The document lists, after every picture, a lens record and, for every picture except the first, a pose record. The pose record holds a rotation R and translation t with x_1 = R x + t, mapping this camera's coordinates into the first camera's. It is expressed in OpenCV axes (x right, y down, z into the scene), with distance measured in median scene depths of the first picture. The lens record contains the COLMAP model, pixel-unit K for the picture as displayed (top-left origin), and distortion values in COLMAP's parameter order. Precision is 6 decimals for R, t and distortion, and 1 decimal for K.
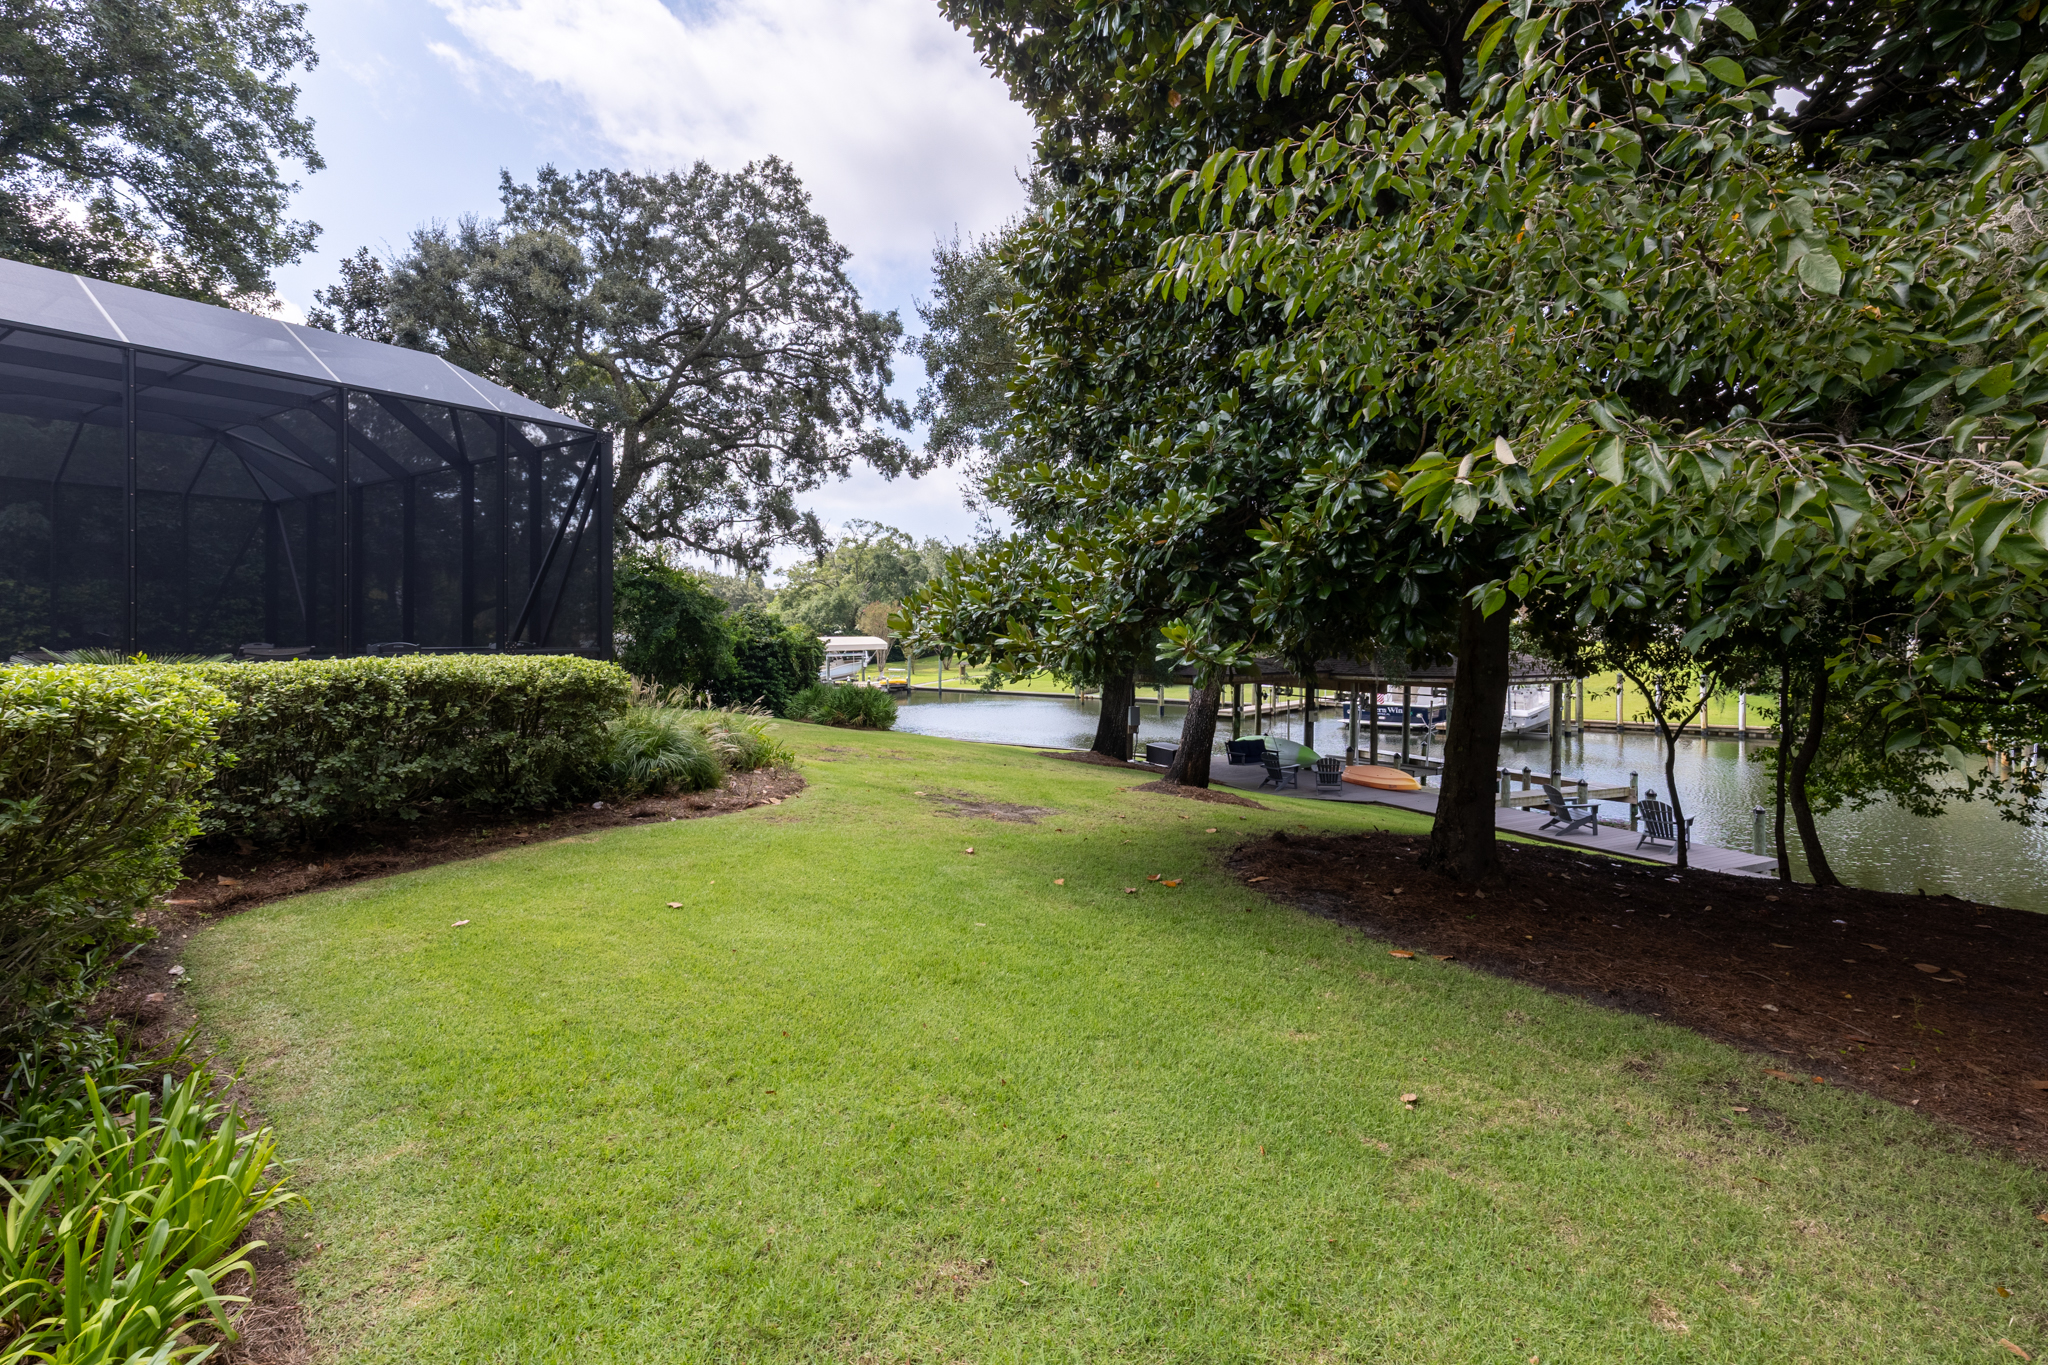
lens RADIAL K [[927.2, 0, 1024.0], [0, 927.2, 682.5], [0, 0, 1]] dist [0.011524, 0.000675]
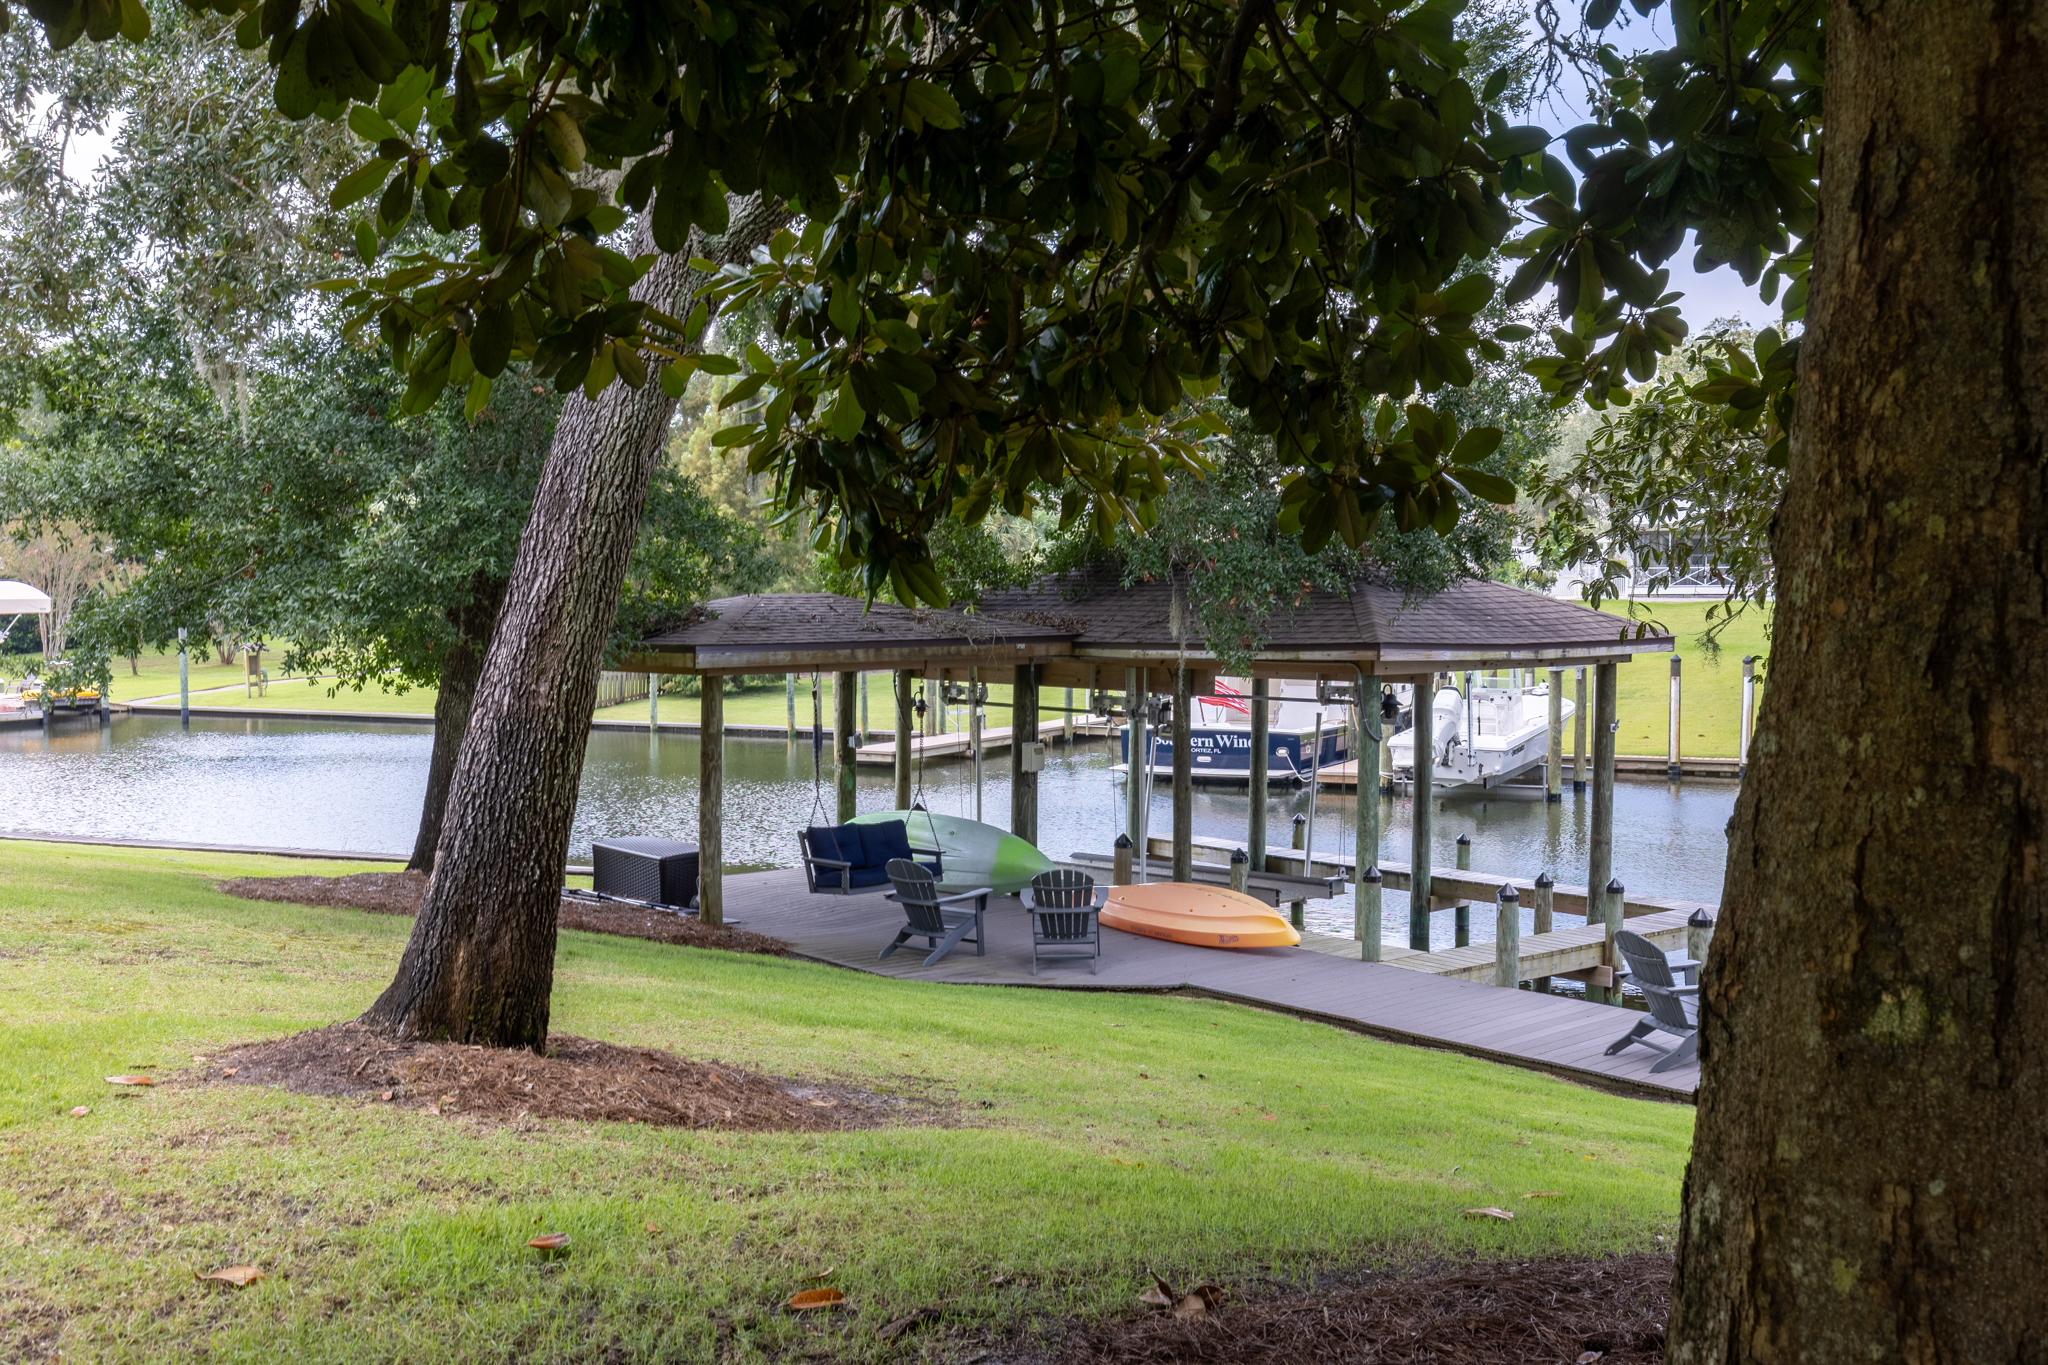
lens RADIAL K [[2027.5, 0, 1024.0], [0, 2027.5, 682.5], [0, 0, 1]] dist [0.009313, 0.001750]
pose [[0.961899, -0.008469, 0.273275, 0.071297], [0.009874, 0.999944, -0.003768, 0.008275], [-0.273228, 0.006323, 0.961929, 0.176484]]
